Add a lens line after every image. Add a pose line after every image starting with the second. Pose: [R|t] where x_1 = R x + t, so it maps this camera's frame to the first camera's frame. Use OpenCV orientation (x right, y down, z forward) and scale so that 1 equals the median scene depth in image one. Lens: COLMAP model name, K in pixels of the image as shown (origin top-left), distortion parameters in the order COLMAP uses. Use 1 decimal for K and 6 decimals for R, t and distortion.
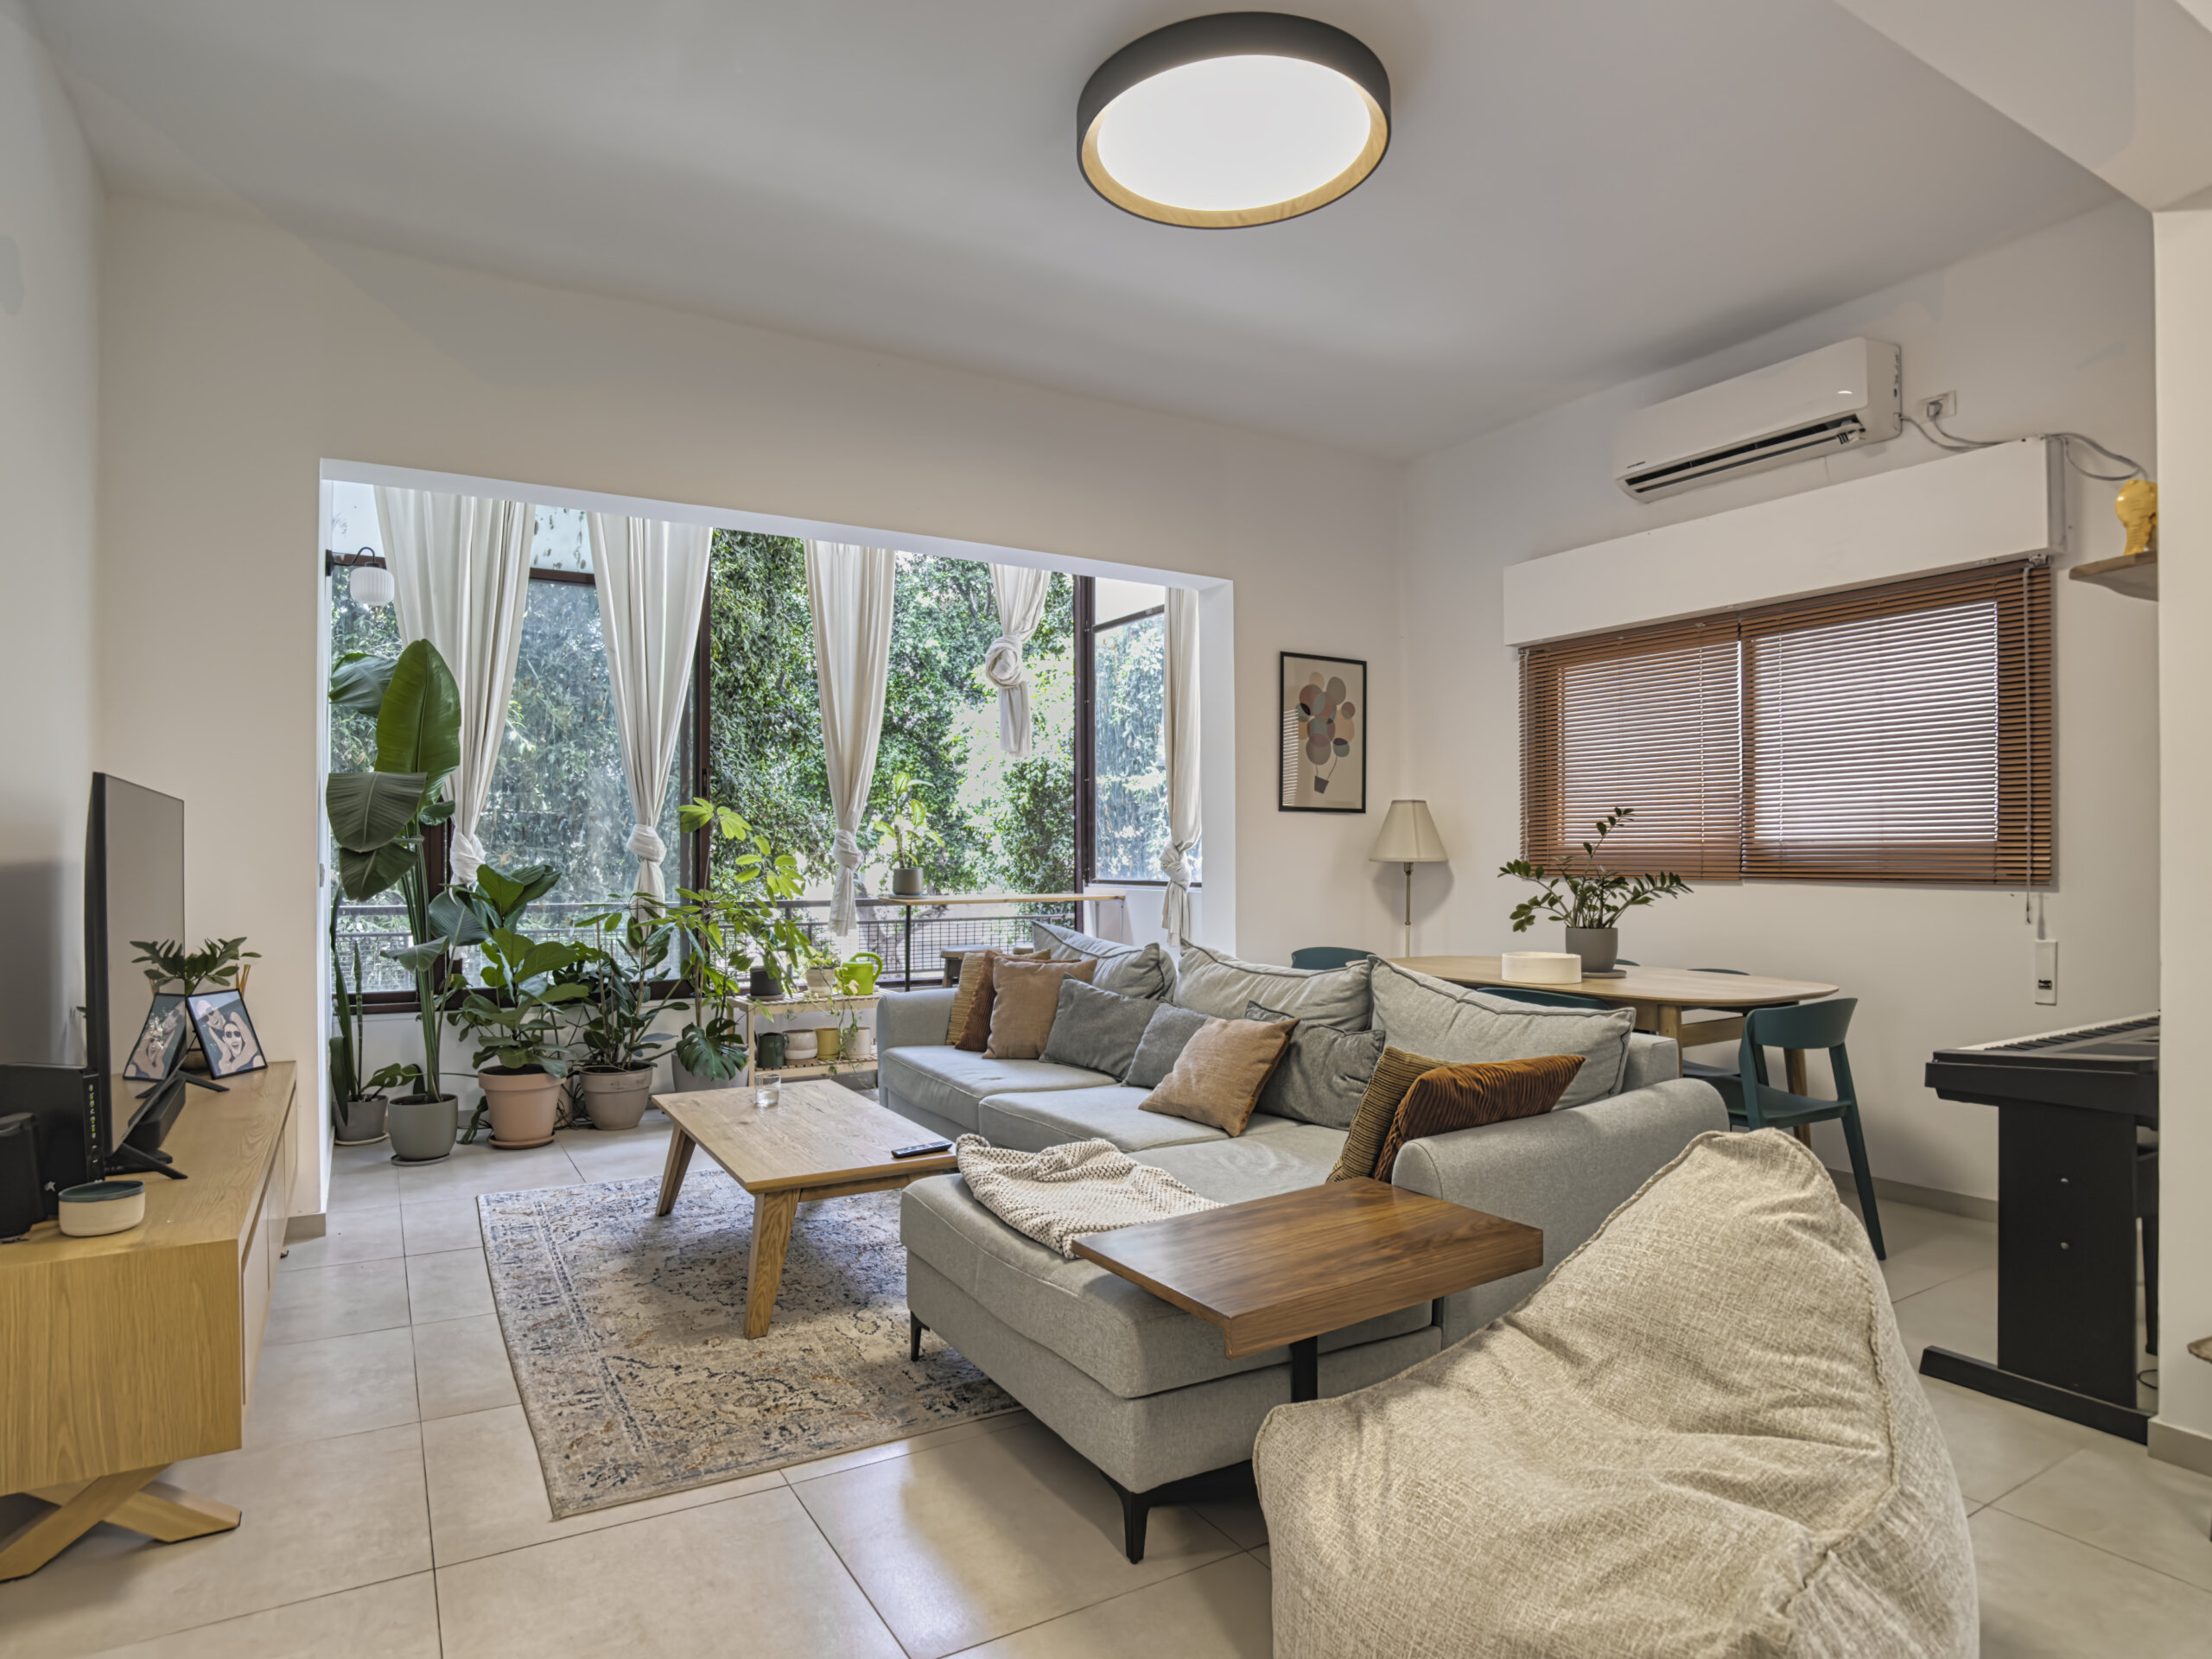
lens RADIAL K [[1279.3, 0, 1103.6], [0, 1279.3, 872.1], [0, 0, 1]] dist [-0.069068, 0.020482]
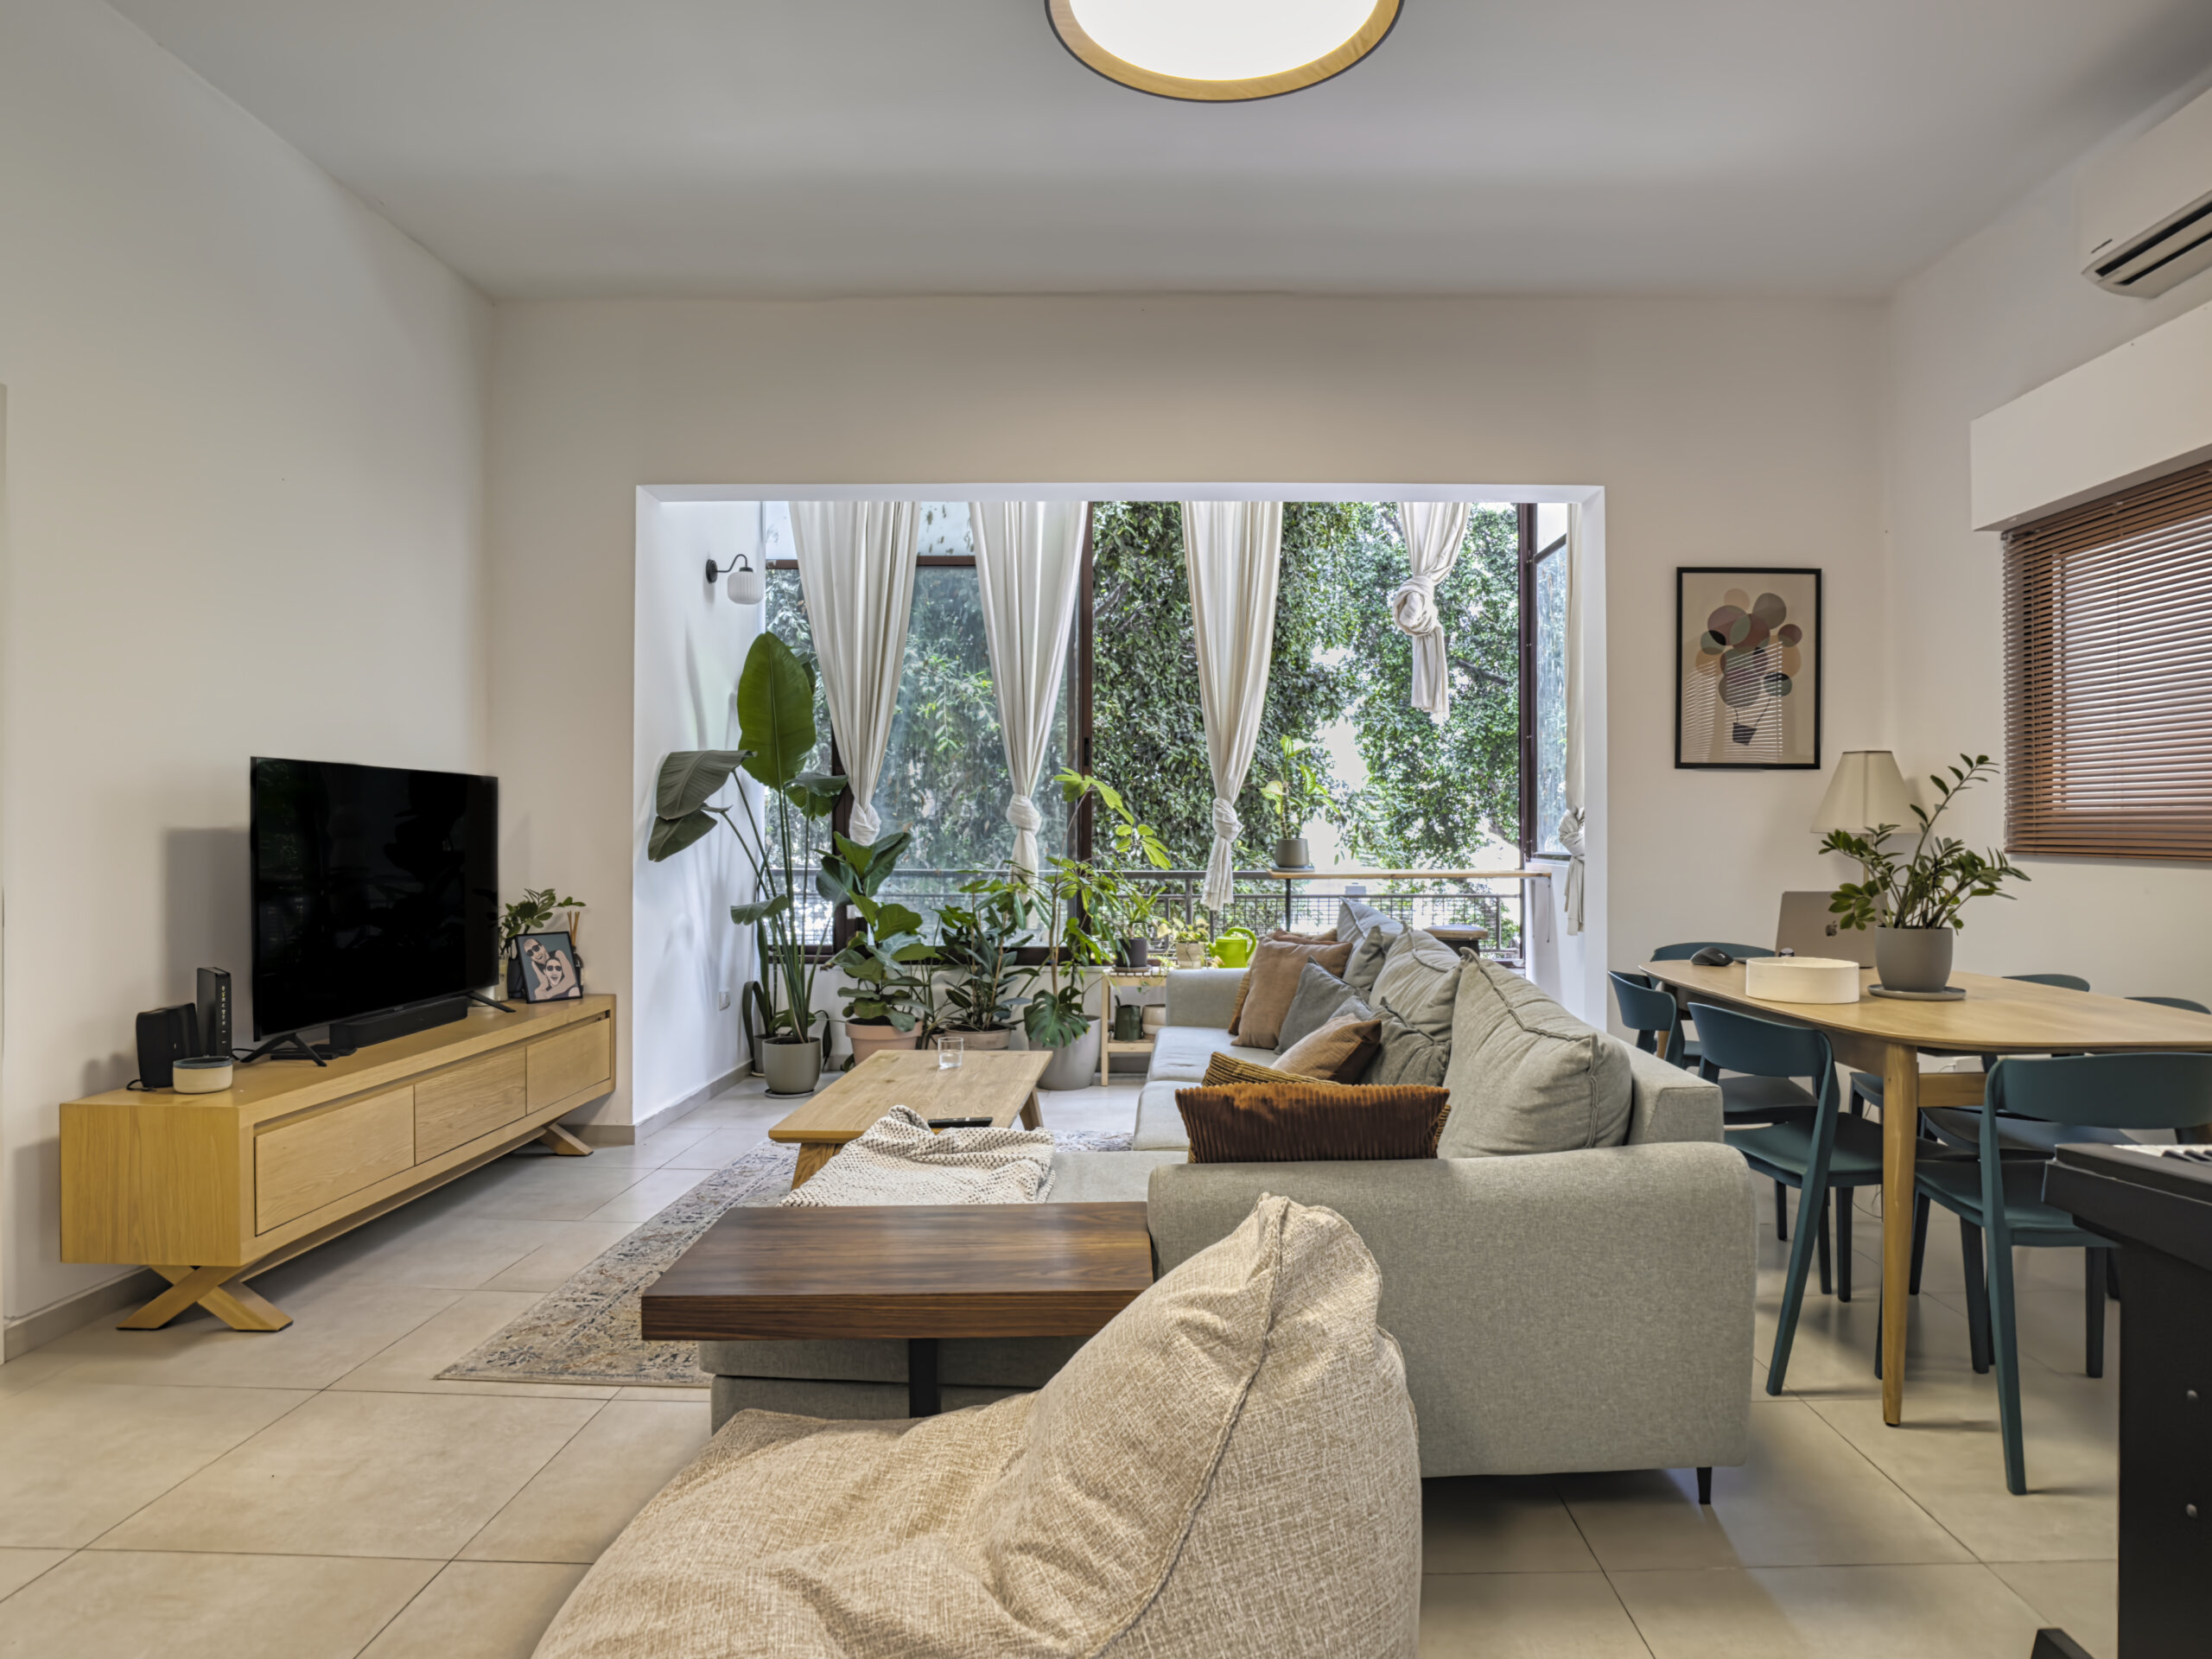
lens RADIAL K [[1379.2, 0, 1106.0], [0, 1379.2, 829.5], [0, 0, 1]] dist [-0.048365, -0.002957]
pose [[0.841198, 0.002538, -0.540721, 0.327660], [-0.008455, 0.999928, -0.008461, 0.000207], [0.540661, 0.011689, 0.841160, 0.104276]]
